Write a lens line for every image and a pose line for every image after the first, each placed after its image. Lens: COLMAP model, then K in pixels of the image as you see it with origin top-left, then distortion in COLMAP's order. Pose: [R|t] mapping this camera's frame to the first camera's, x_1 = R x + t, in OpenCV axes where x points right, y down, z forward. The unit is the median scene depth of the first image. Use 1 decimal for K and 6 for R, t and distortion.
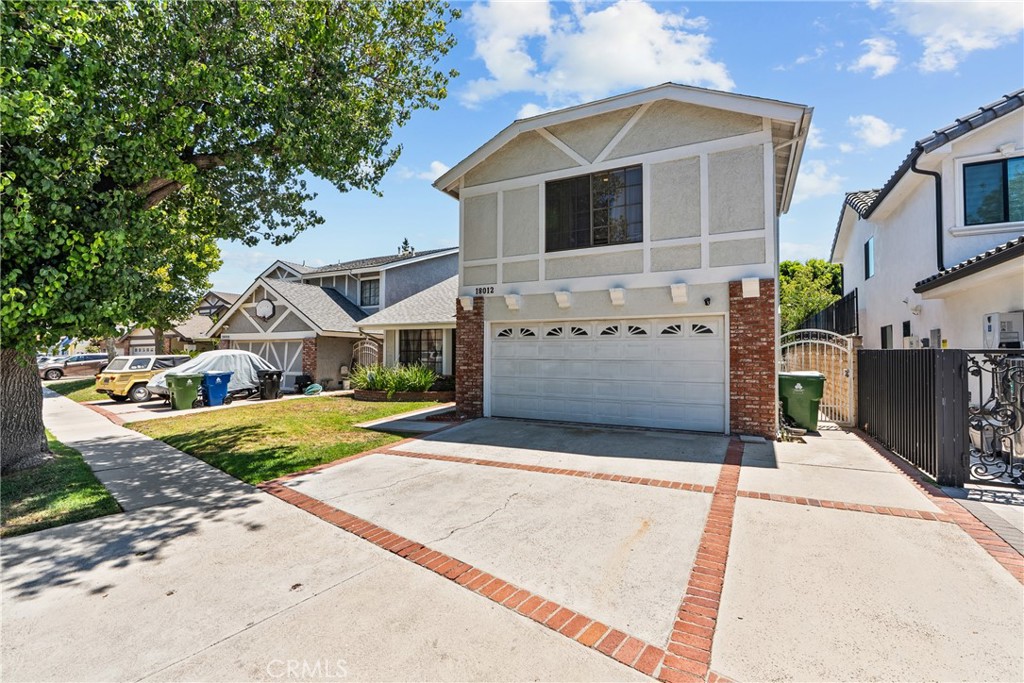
lens RADIAL K [[462.5, 0, 507.6], [0, 462.5, 345.5], [0, 0, 1]] dist [-0.007637, 0.002116]
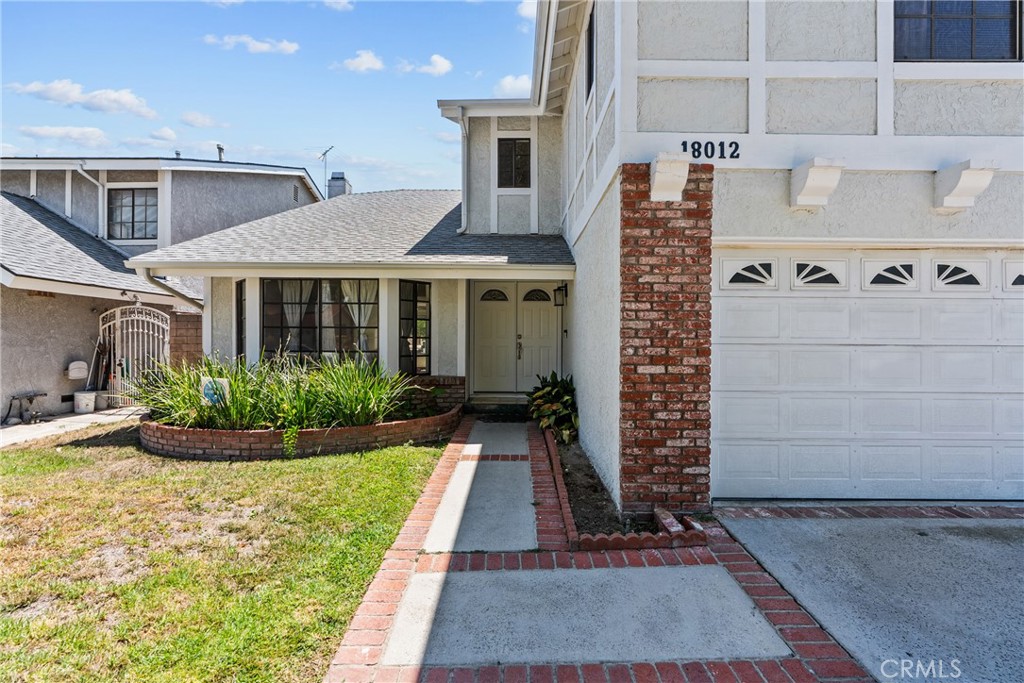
lens RADIAL K [[462.5, 0, 525.6], [0, 462.5, 344.9], [0, 0, 1]] dist [-0.007637, 0.002116]
pose [[0.881409, -0.005830, 0.472317, -0.397105], [-0.010132, 0.999460, 0.031244, 0.023441], [-0.472245, -0.032325, 0.880875, 0.879865]]
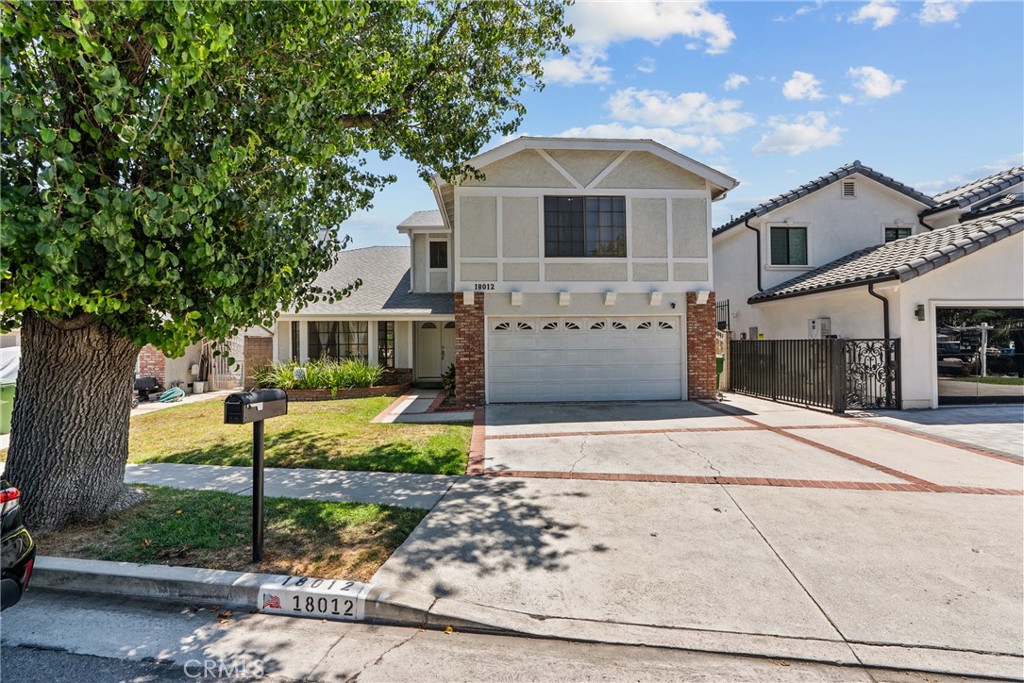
lens RADIAL K [[462.5, 0, 516.7], [0, 462.5, 346.1], [0, 0, 1]] dist [-0.007637, 0.002116]
pose [[0.858025, -0.010928, 0.513492, -0.627958], [0.002697, 0.999856, 0.016772, 0.001588], [-0.513601, -0.013006, 0.857930, 0.046116]]
